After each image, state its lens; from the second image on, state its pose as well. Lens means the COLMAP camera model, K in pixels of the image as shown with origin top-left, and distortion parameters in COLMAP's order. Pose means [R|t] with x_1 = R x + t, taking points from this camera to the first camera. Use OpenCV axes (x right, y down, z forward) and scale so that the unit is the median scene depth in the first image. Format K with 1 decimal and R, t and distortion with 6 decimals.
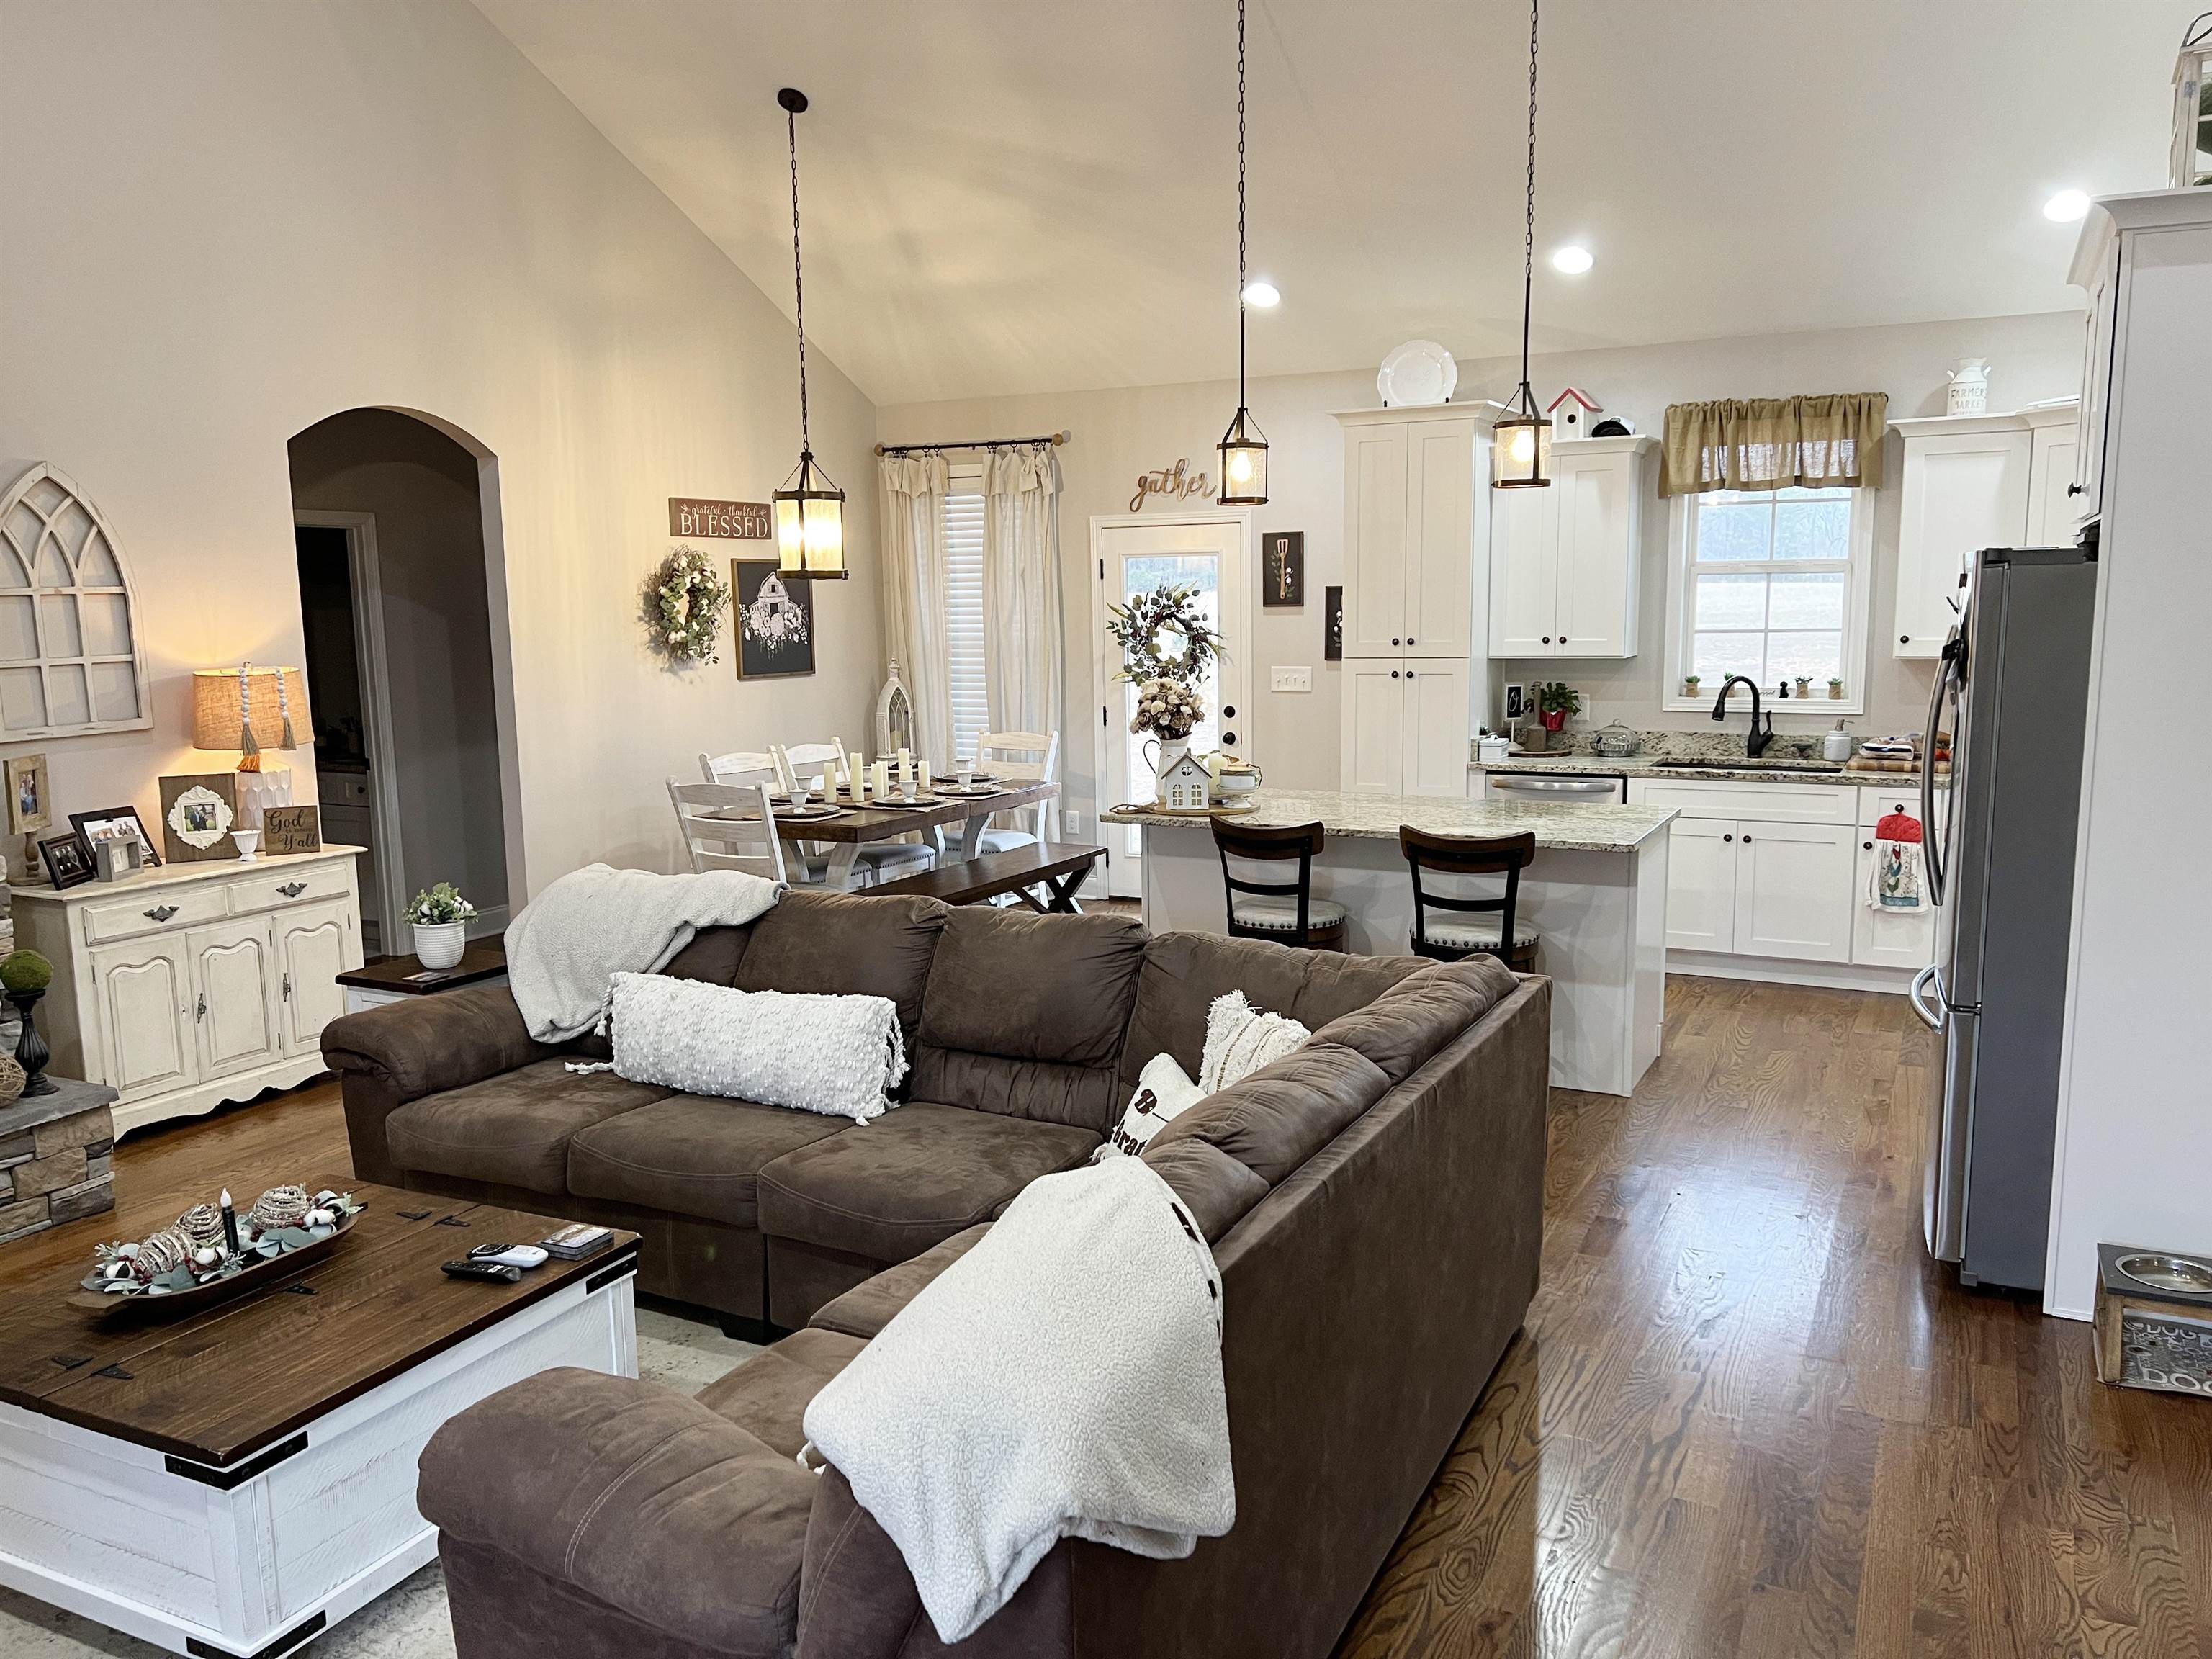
lens RADIAL K [[1654.9, 0, 1111.2], [0, 1654.9, 830.4], [0, 0, 1]] dist [0.099159, -0.135044]
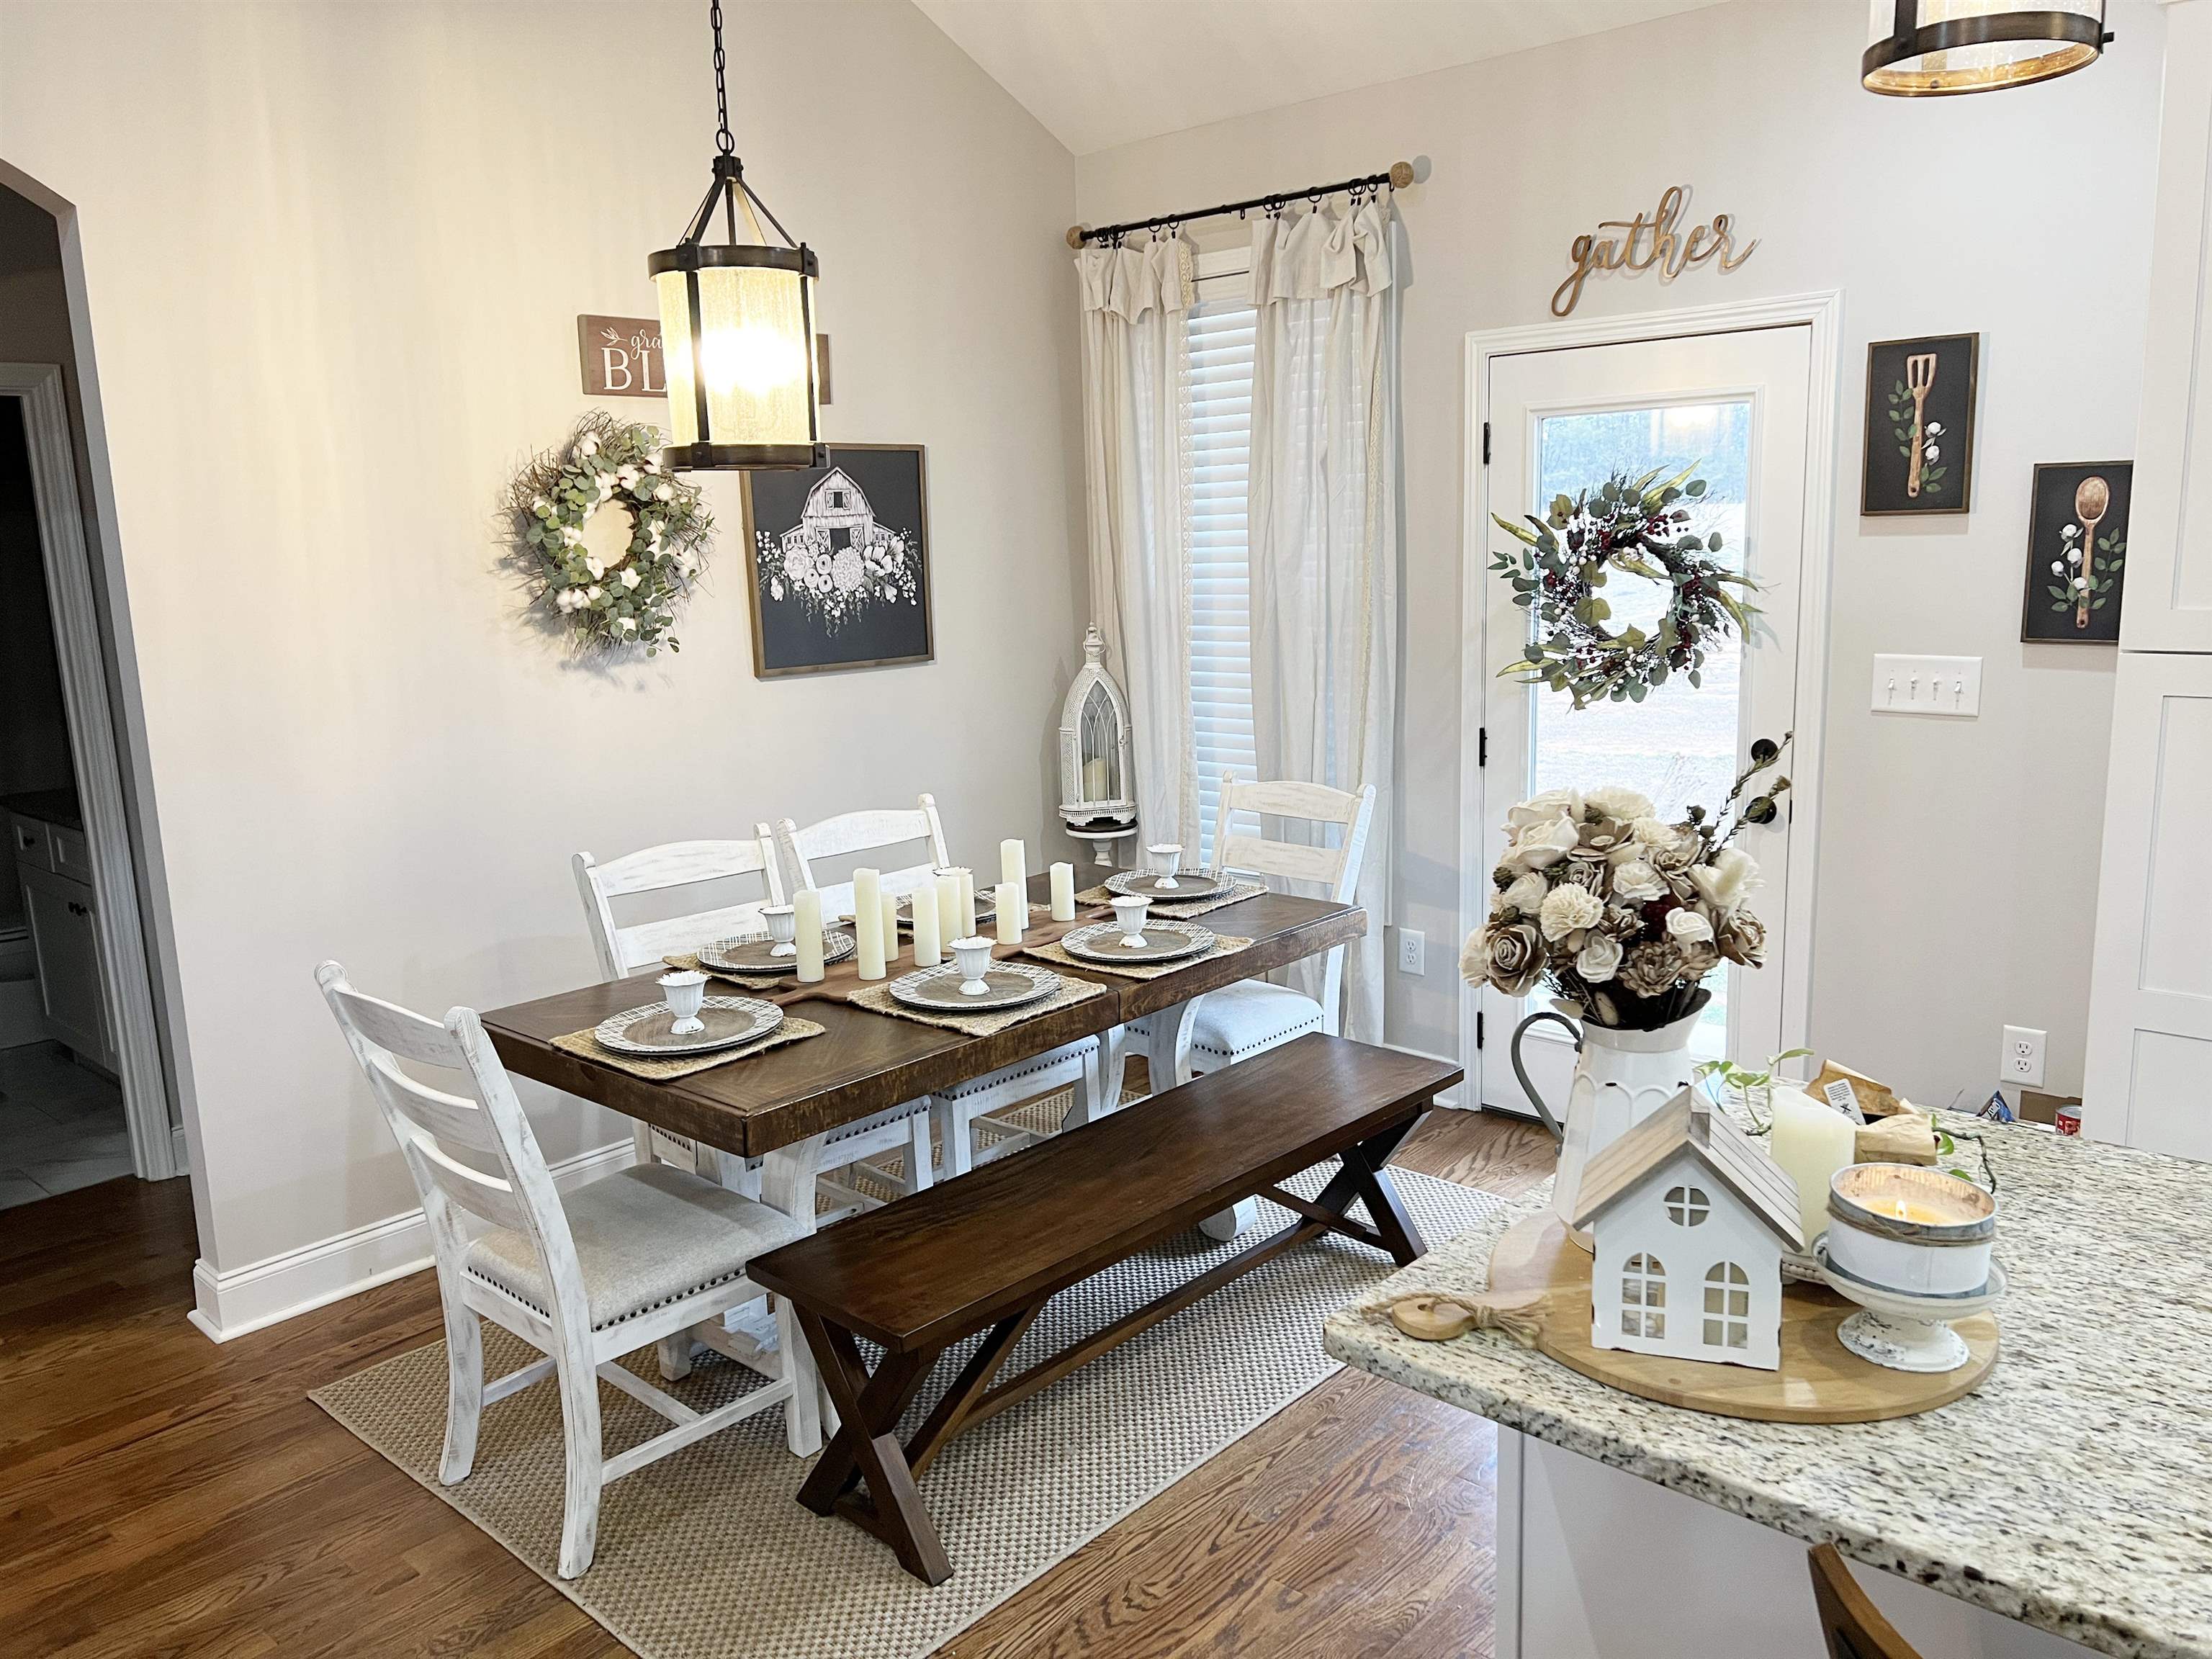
lens RADIAL K [[1654.2, 0, 1102.8], [0, 1654.2, 825.3], [0, 0, 1]] dist [0.130883, -0.252158]
pose [[0.964701, 0.031794, -0.261423, 0.019597], [-0.020685, 0.998767, 0.045139, -0.075690], [0.262535, -0.038138, 0.964168, 0.565918]]
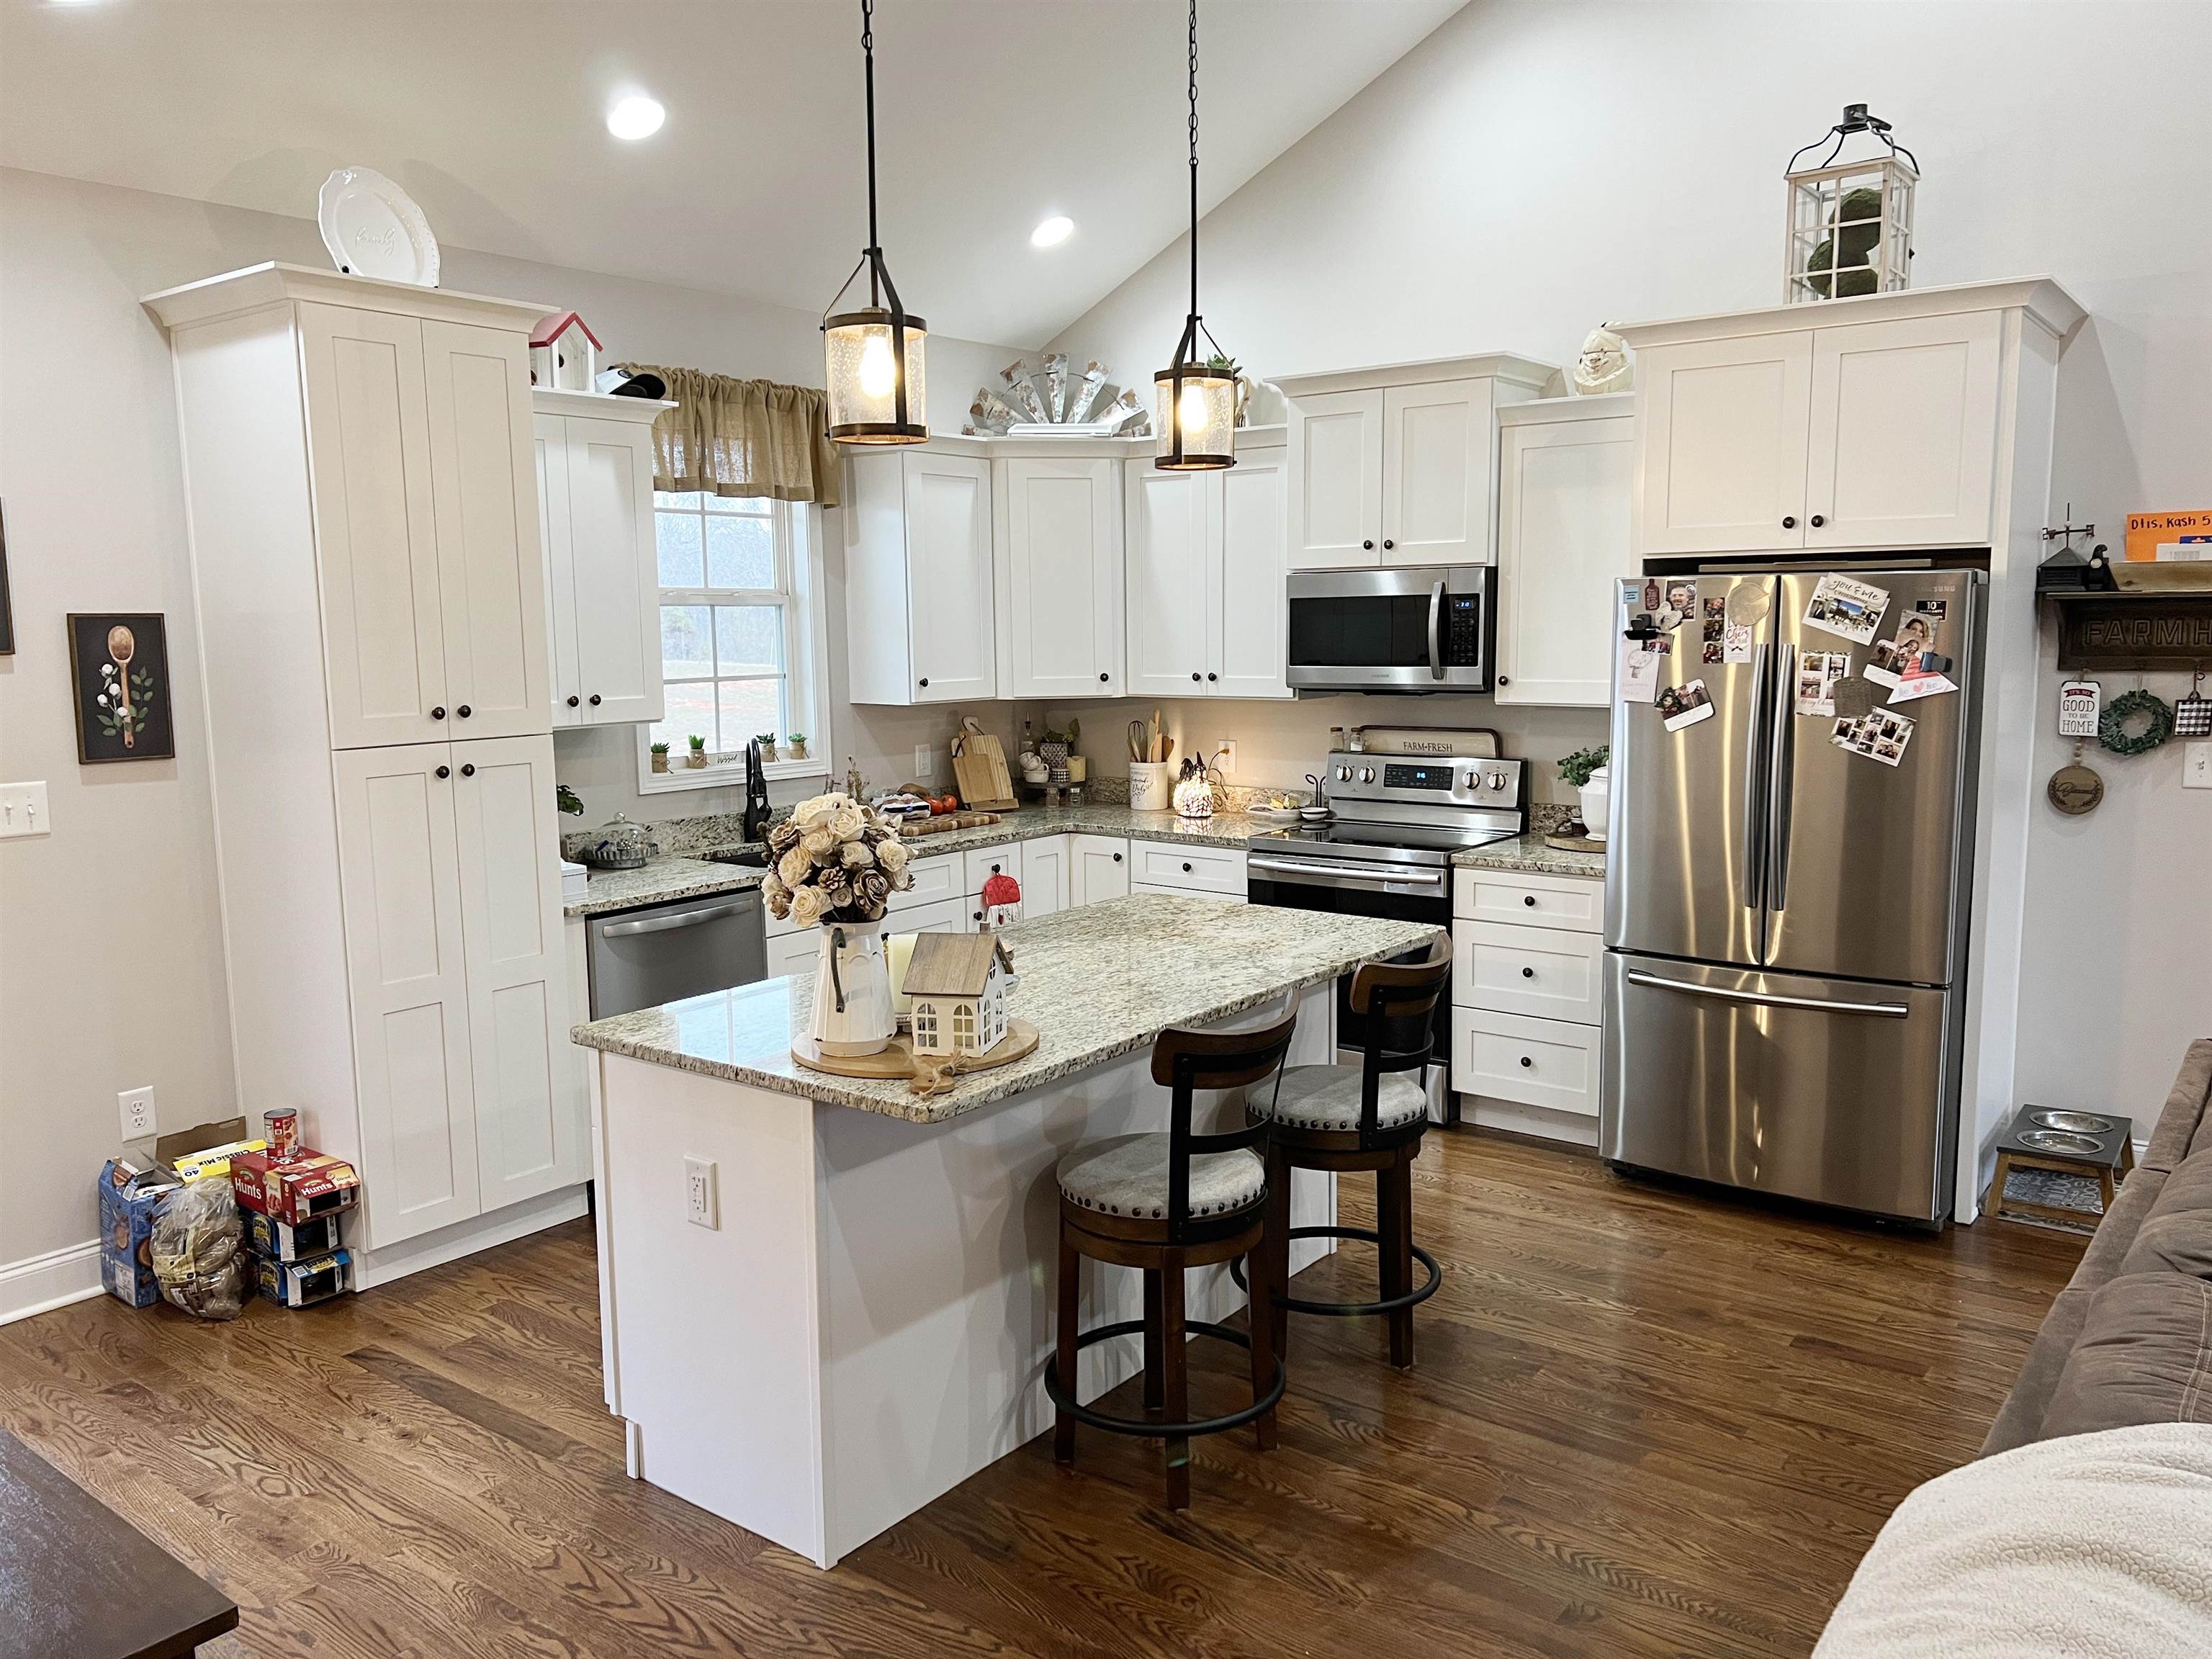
lens RADIAL K [[1654.9, 0, 1111.2], [0, 1654.9, 830.4], [0, 0, 1]] dist [0.099159, -0.135044]
pose [[0.178332, -0.116385, 0.977063, -0.324739], [0.150474, 0.984526, 0.089810, -0.088115], [-0.972397, 0.131006, 0.193085, 0.654634]]
